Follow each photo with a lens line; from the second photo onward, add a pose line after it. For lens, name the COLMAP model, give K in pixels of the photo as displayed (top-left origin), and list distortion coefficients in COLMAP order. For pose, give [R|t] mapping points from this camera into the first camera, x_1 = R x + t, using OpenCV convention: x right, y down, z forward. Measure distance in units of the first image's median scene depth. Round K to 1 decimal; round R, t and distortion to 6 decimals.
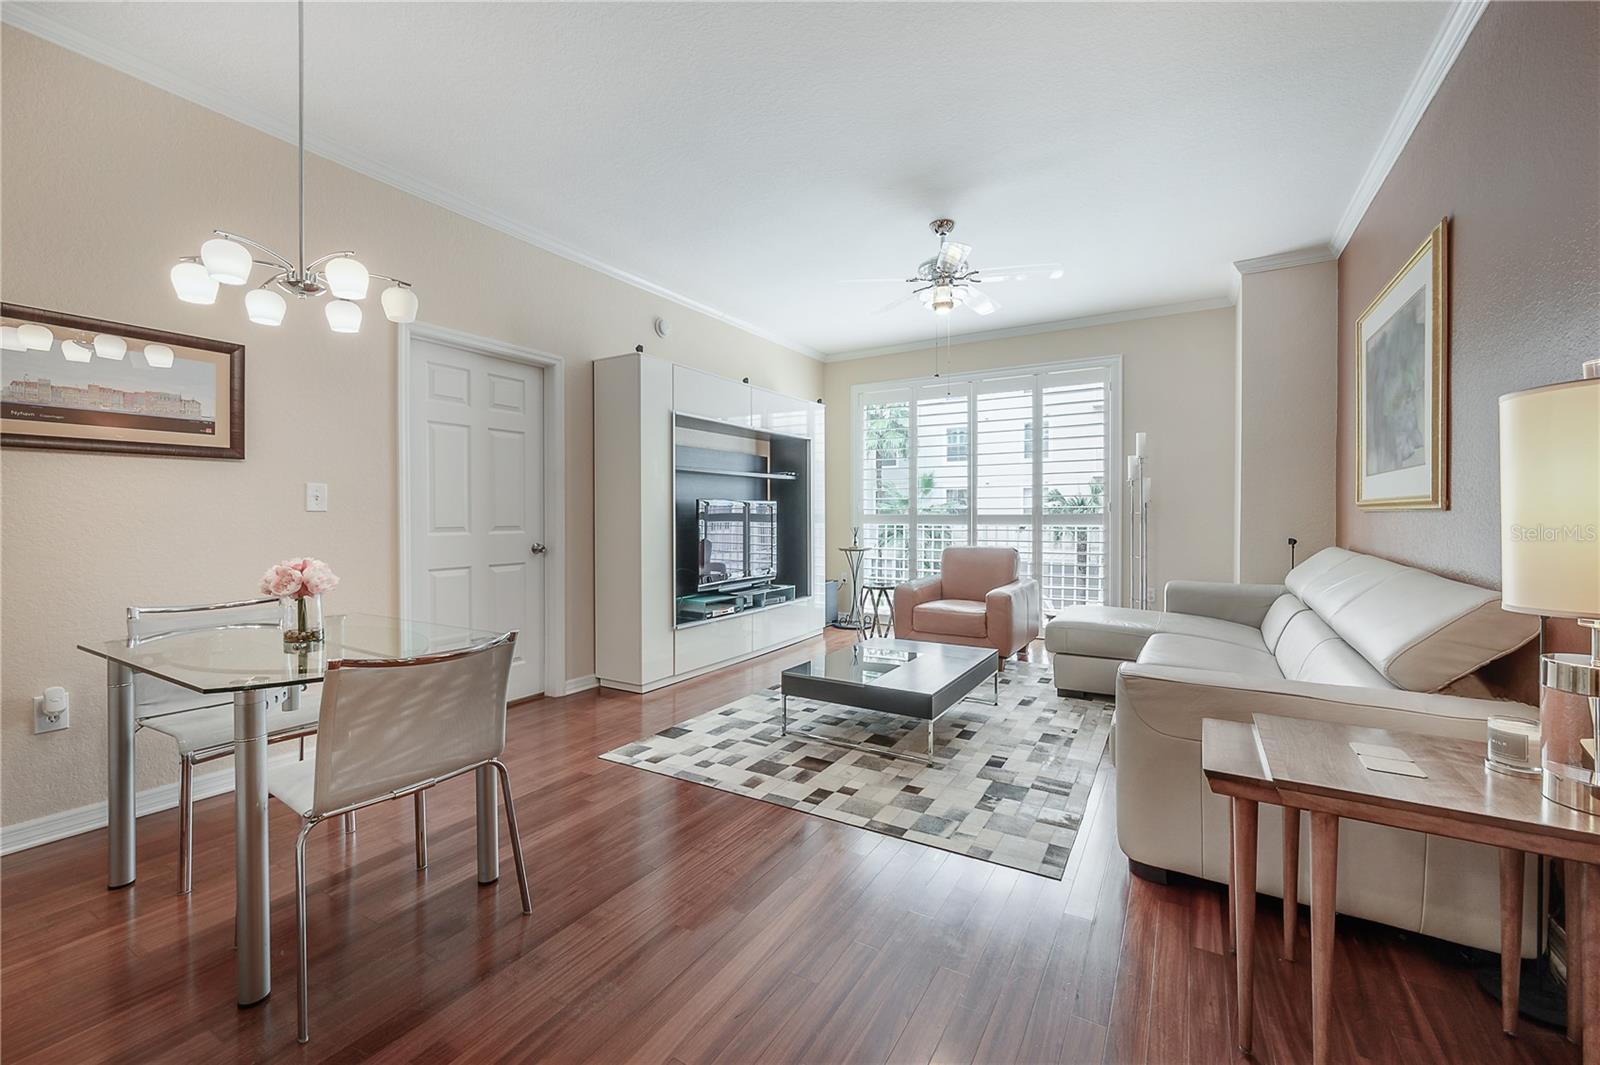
lens RADIAL K [[665.6, 0, 791.4], [0, 665.6, 521.3], [0, 0, 1]] dist [0.001082, 0.000067]
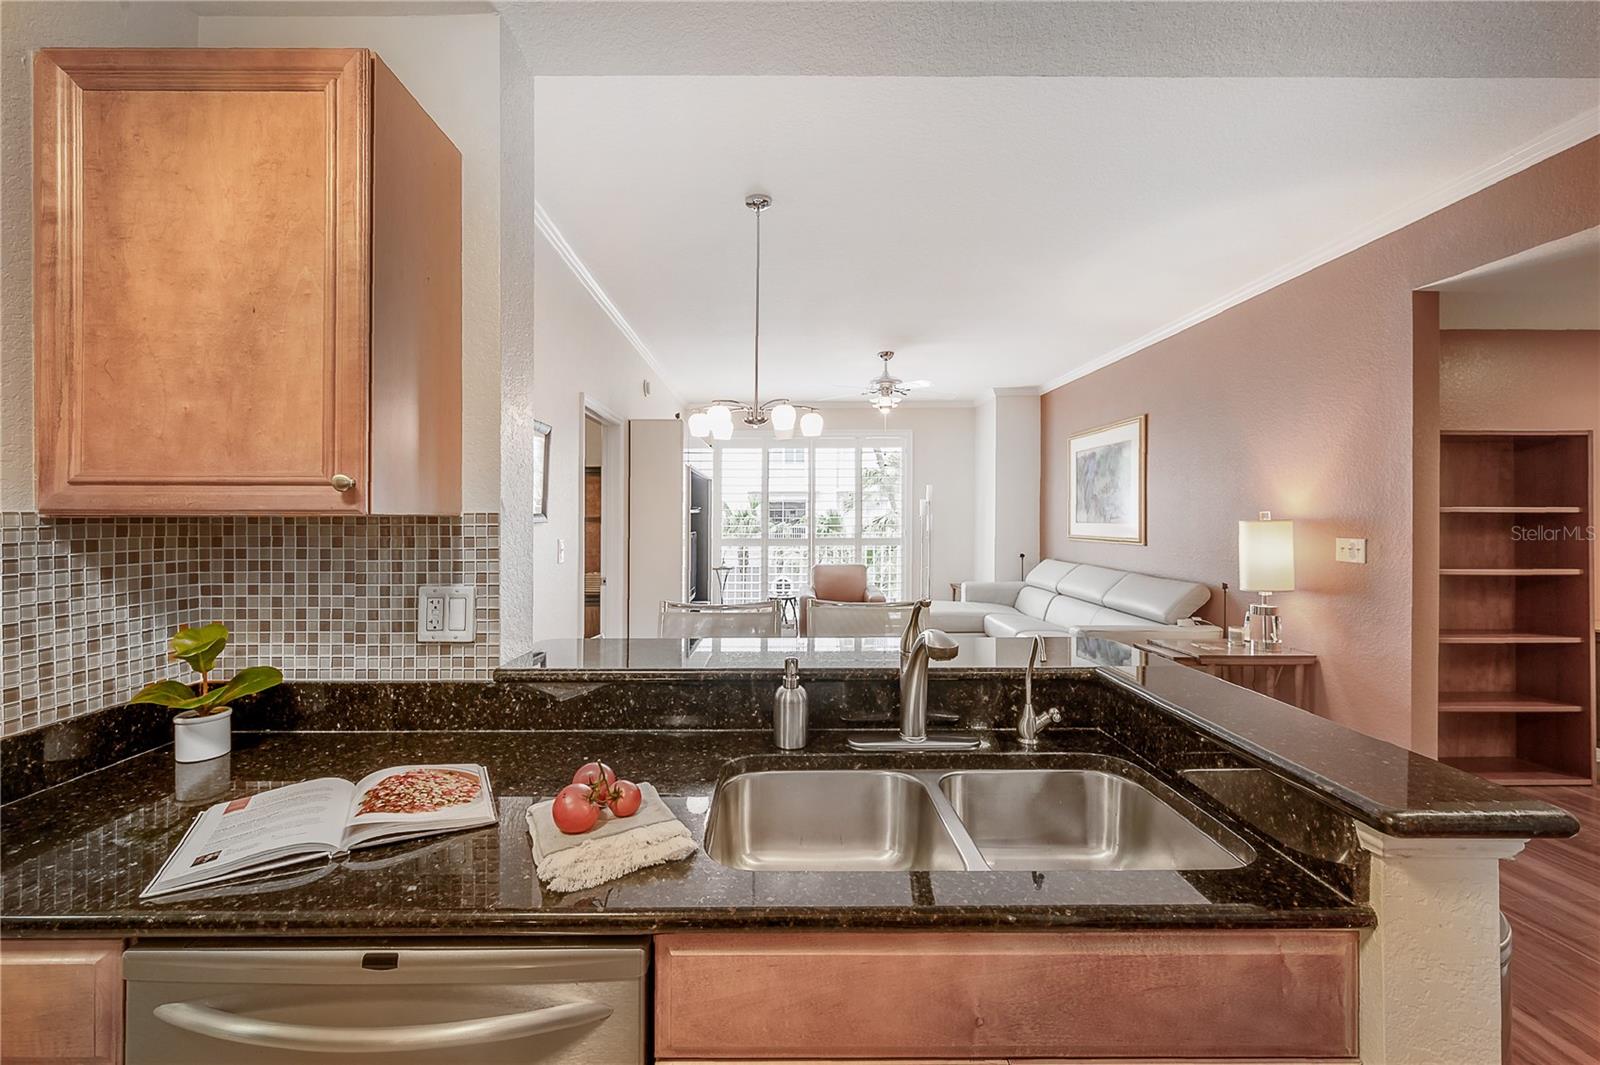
lens RADIAL K [[665.6, 0, 775.2], [0, 665.6, 526.6], [0, 0, 1]] dist [0.001082, 0.000067]
pose [[0.862962, -0.007951, 0.505205, -0.876386], [0.008941, 0.999960, 0.000465, -0.065807], [-0.505189, 0.004116, 0.862999, -0.220374]]
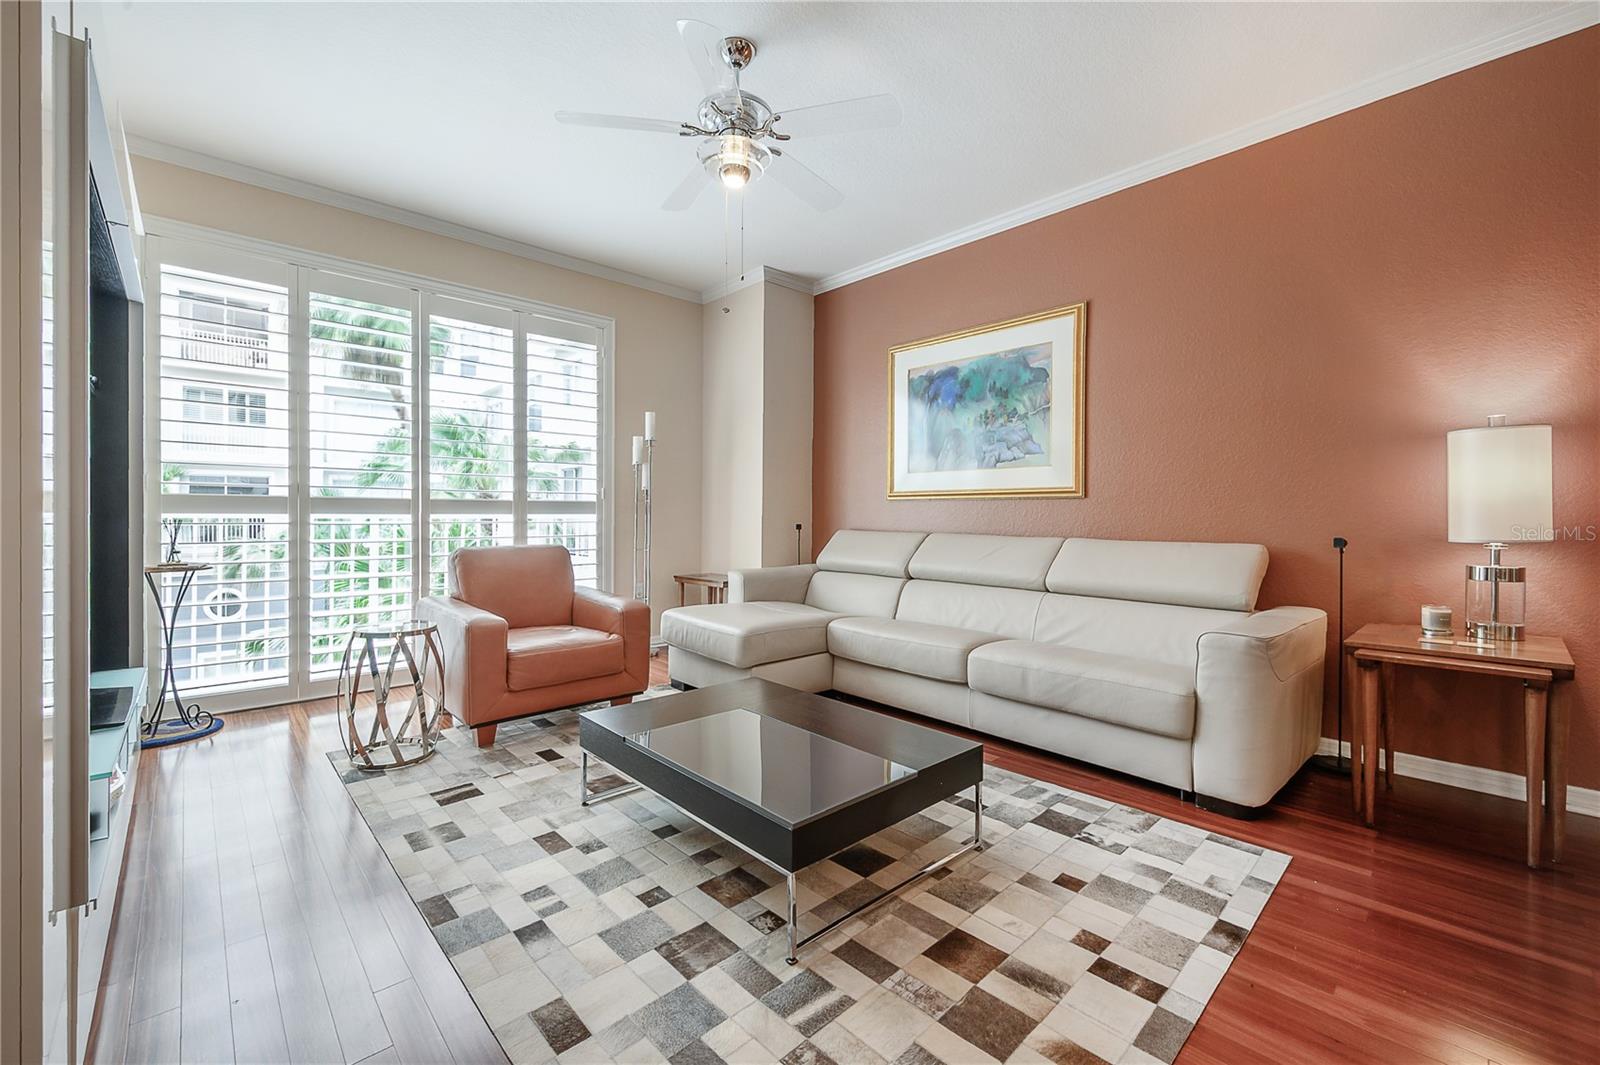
lens RADIAL K [[665.6, 0, 801.9], [0, 665.6, 507.6], [0, 0, 1]] dist [0.001082, 0.000067]
pose [[0.270558, 0.009683, 0.962655, -0.462188], [0.009614, 0.999872, -0.012759, 0.017588], [-0.962656, 0.012707, 0.270430, 0.888860]]
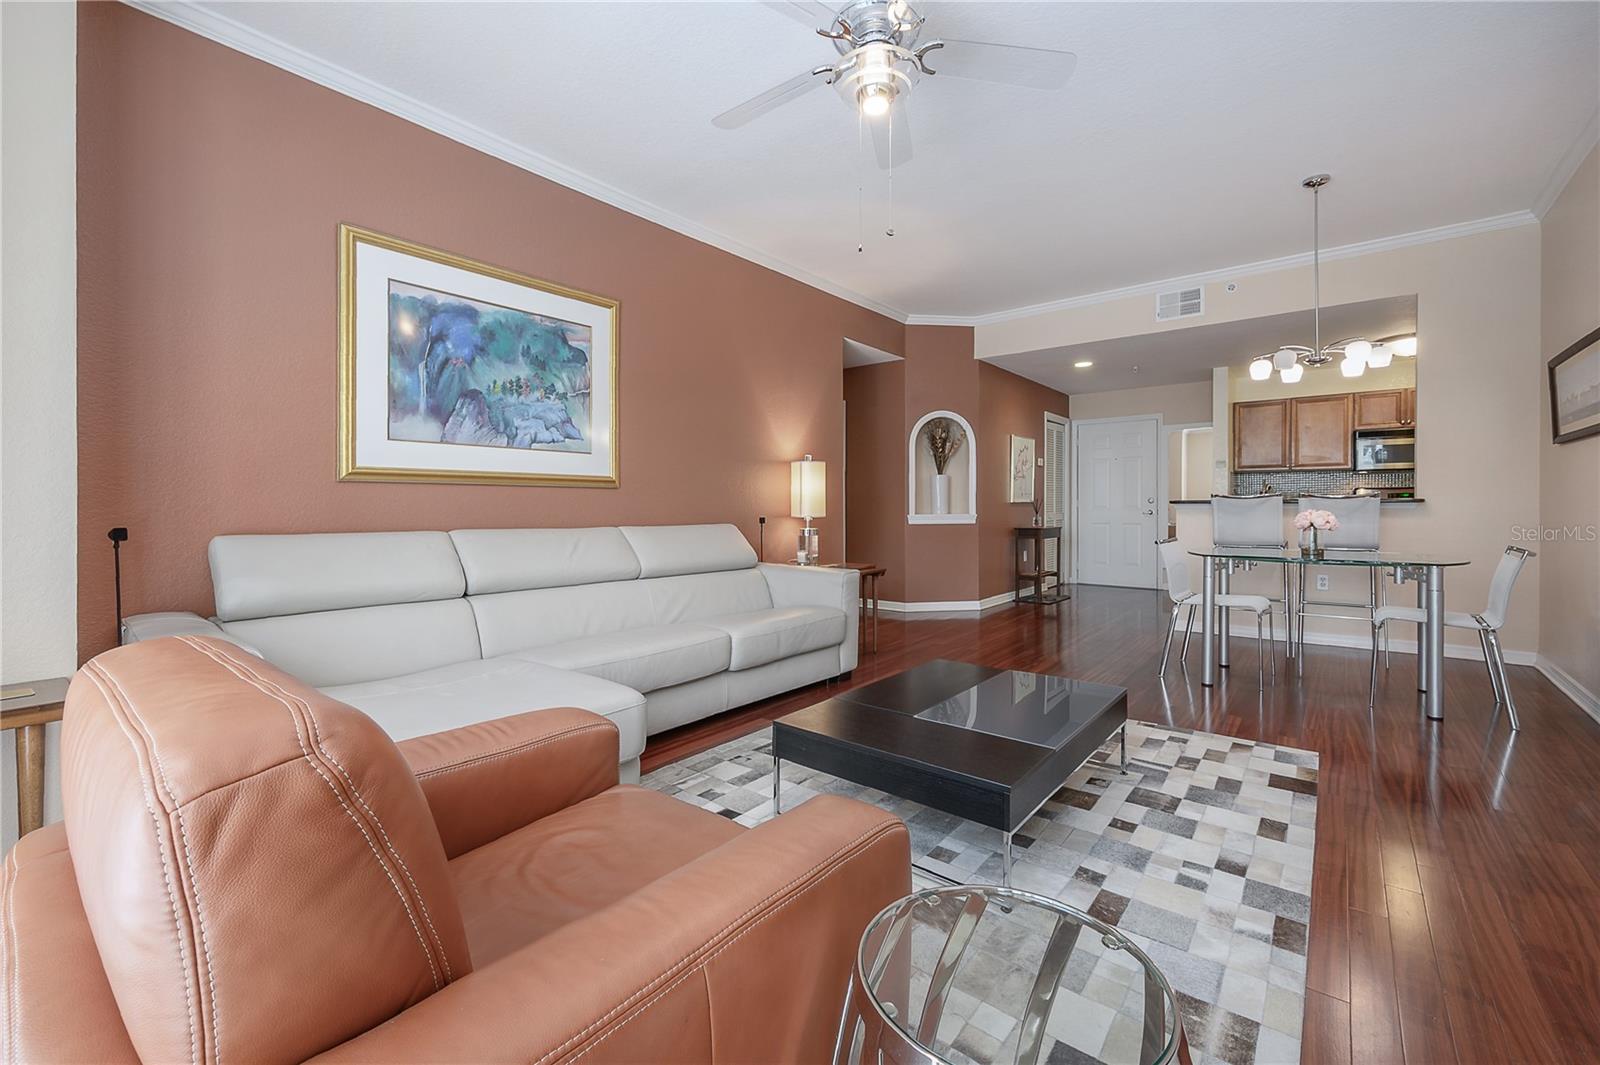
lens RADIAL K [[665.6, 0, 804.3], [0, 665.6, 500.2], [0, 0, 1]] dist [0.001082, 0.000067]
pose [[-0.991460, 0.005991, 0.130271, 0.250219], [0.006511, 0.999972, 0.003560, 0.010651], [-0.130246, 0.004377, -0.991472, 1.829188]]
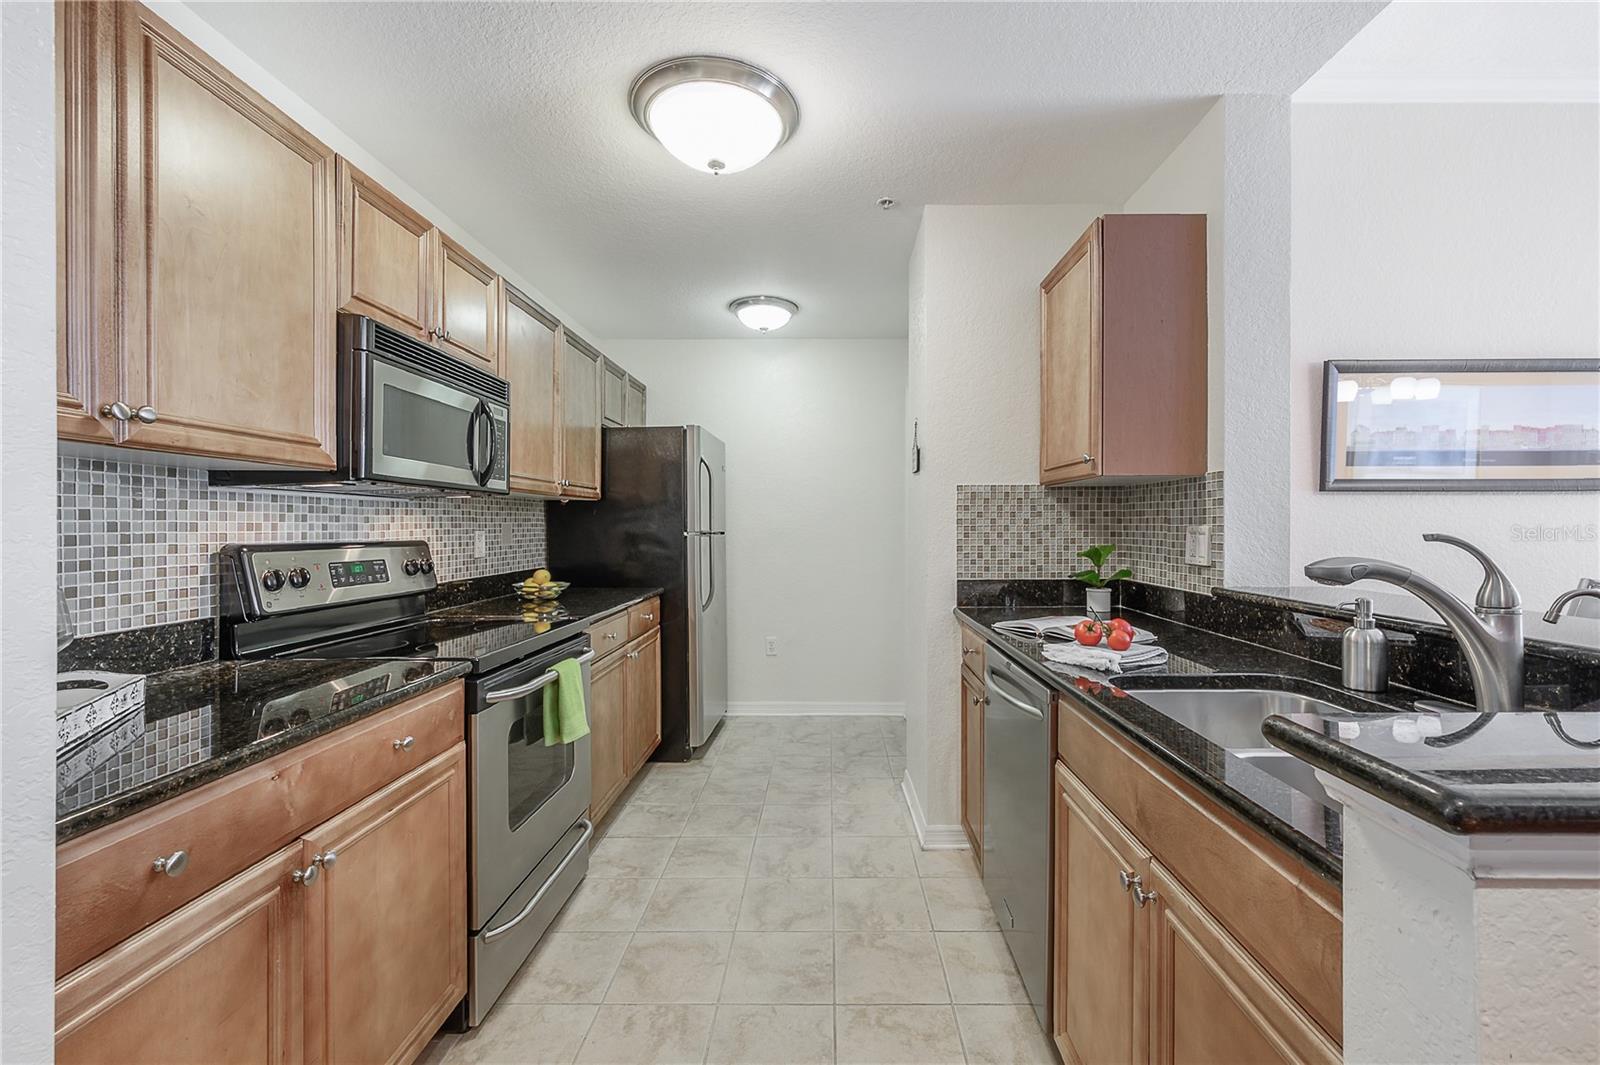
lens RADIAL K [[665.6, 0, 818.4], [0, 665.6, 528.5], [0, 0, 1]] dist [0.001082, 0.000067]
pose [[0.494696, 0.005851, -0.869047, -0.513257], [-0.009619, 0.999953, 0.001257, -0.026989], [0.869013, 0.007737, 0.494729, -0.335938]]
